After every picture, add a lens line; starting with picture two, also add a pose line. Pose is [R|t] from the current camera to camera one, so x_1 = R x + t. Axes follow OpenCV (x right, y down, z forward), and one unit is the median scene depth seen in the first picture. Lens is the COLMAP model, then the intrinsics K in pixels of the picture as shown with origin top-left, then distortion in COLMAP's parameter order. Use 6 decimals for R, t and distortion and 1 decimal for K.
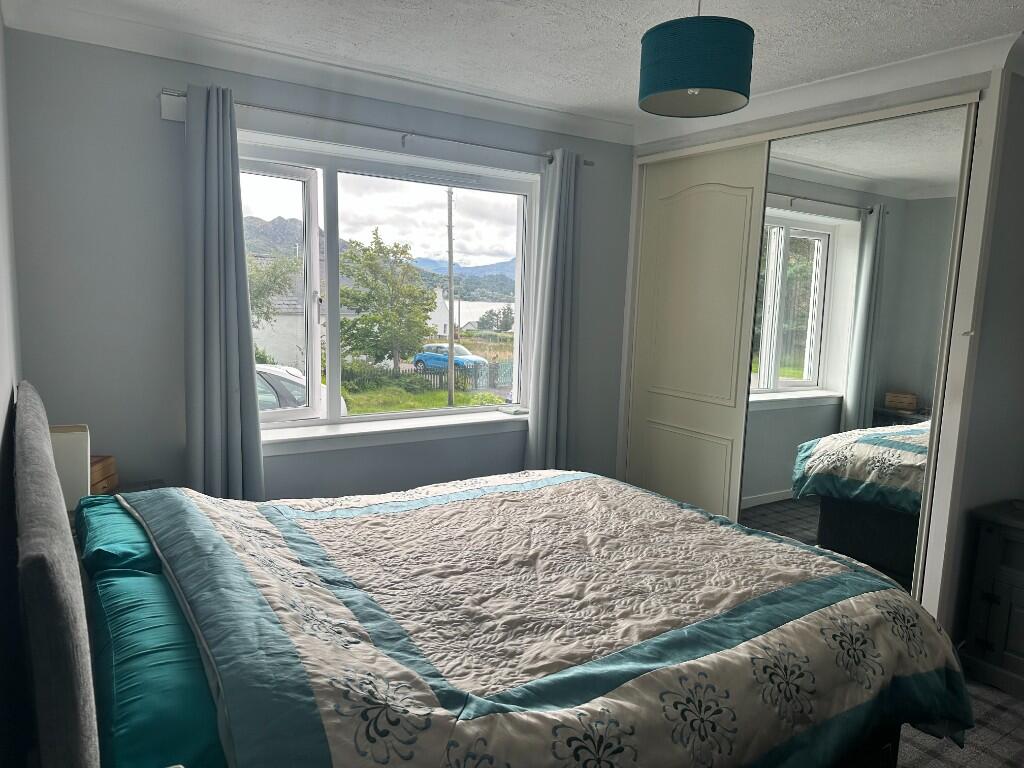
lens RADIAL K [[710.8, 0, 518.0], [0, 710.8, 383.4], [0, 0, 1]] dist [0.109045, -0.146800]
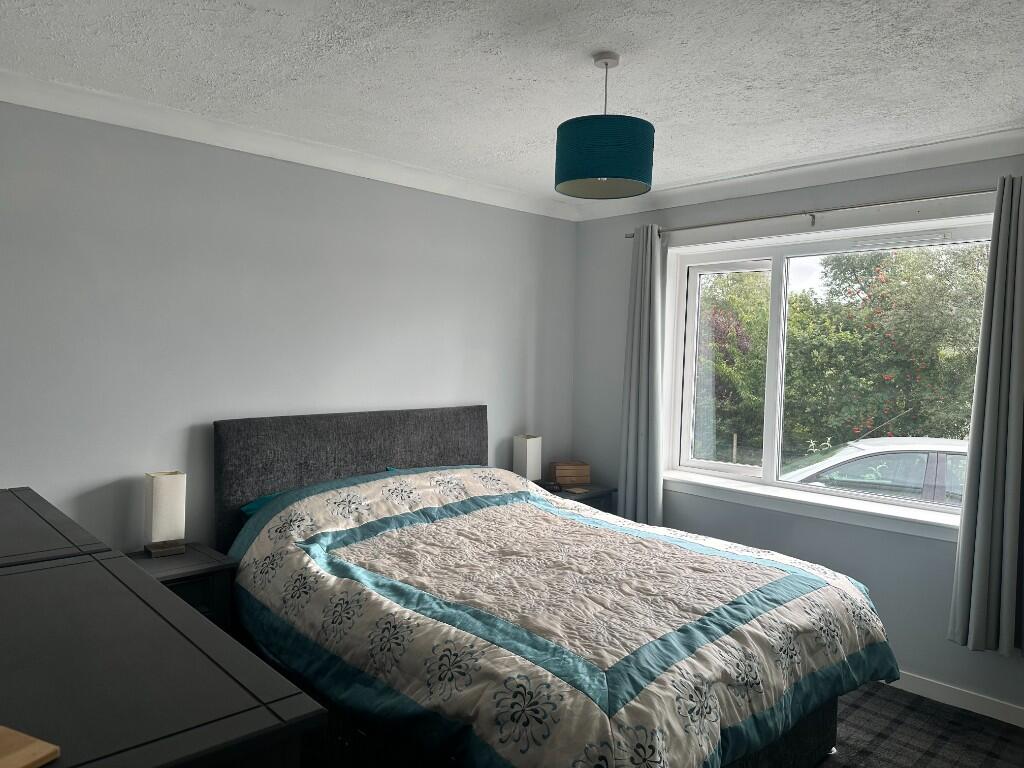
lens RADIAL K [[710.8, 0, 518.0], [0, 710.8, 383.4], [0, 0, 1]] dist [0.109045, -0.146800]
pose [[0.178155, 0.014499, -0.983896, 1.552173], [-0.142846, 0.989681, -0.011281, -0.062453], [0.973579, 0.142555, 0.178388, 0.850193]]
